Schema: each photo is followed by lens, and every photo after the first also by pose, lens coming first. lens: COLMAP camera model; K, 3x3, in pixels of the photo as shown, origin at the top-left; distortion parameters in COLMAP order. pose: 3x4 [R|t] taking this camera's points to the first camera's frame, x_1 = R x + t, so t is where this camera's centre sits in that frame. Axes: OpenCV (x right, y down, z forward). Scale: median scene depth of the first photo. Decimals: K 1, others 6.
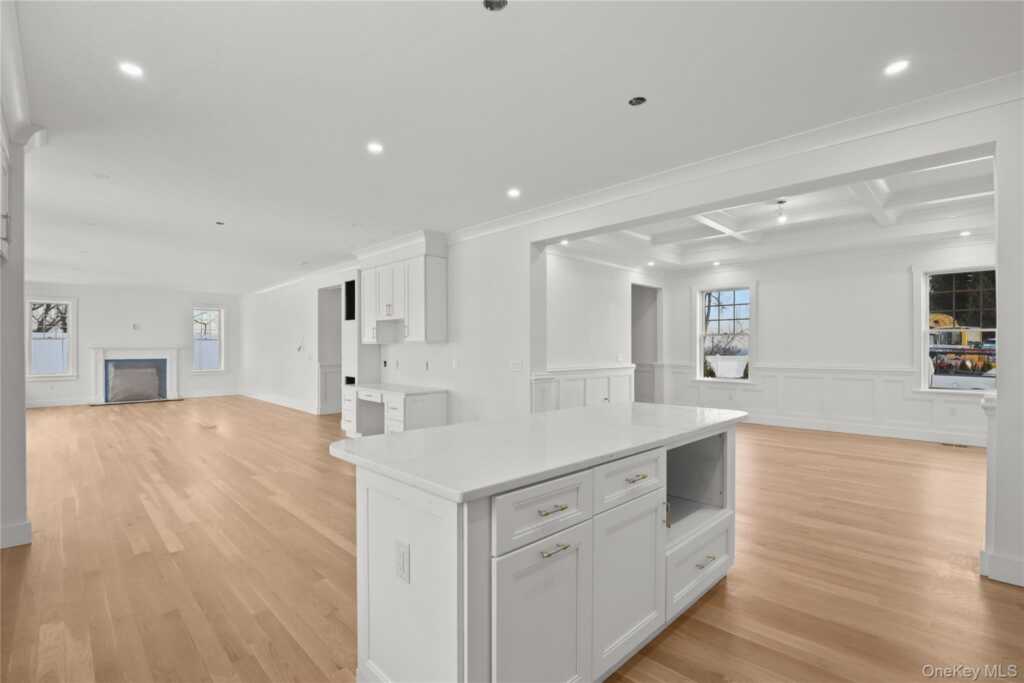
lens RADIAL K [[473.8, 0, 505.5], [0, 473.8, 347.8], [0, 0, 1]] dist [-0.010050, 0.000149]
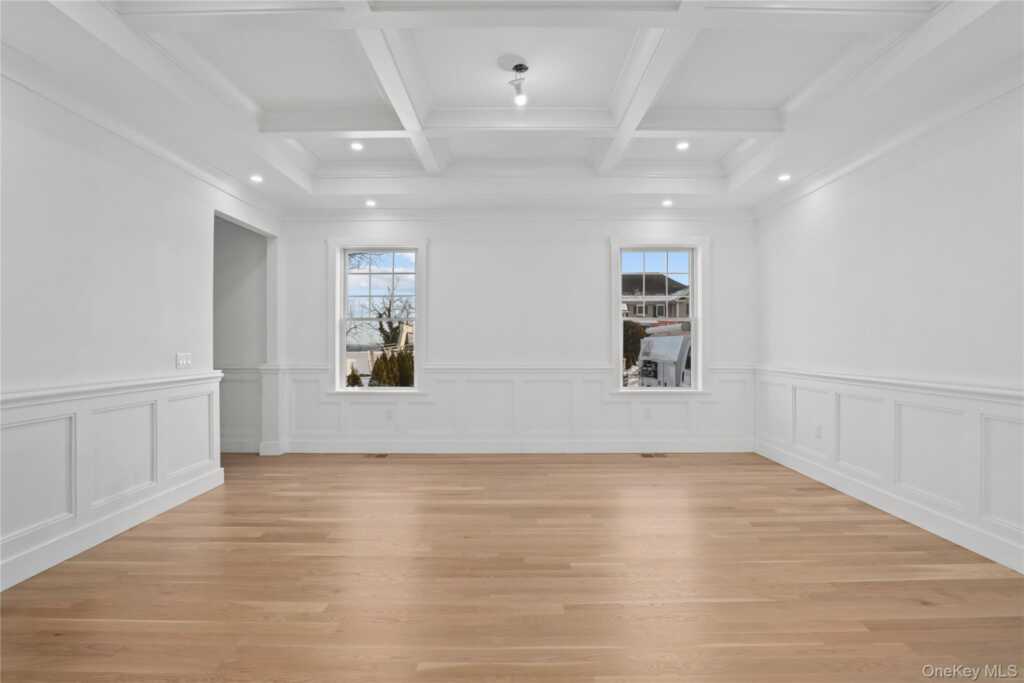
lens RADIAL K [[473.8, 0, 510.6], [0, 473.8, 340.8], [0, 0, 1]] dist [-0.010050, 0.000149]
pose [[0.693991, 0.004062, 0.719973, 0.123715], [0.002644, 0.999963, -0.008190, 0.007818], [-0.719979, 0.007587, 0.693954, 0.424670]]
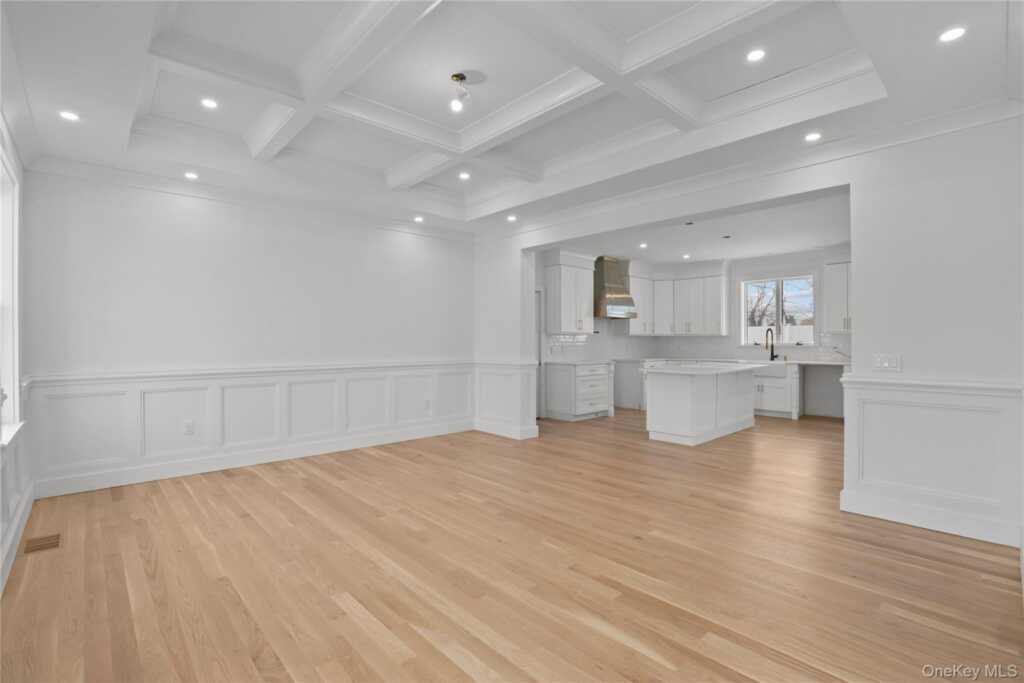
lens RADIAL K [[473.8, 0, 517.5], [0, 473.8, 342.3], [0, 0, 1]] dist [-0.010050, 0.000149]
pose [[-0.999973, 0.003593, 0.006420, 0.347404], [0.003589, 0.999993, -0.000630, 0.008630], [-0.006423, -0.000607, -0.999979, 1.060293]]
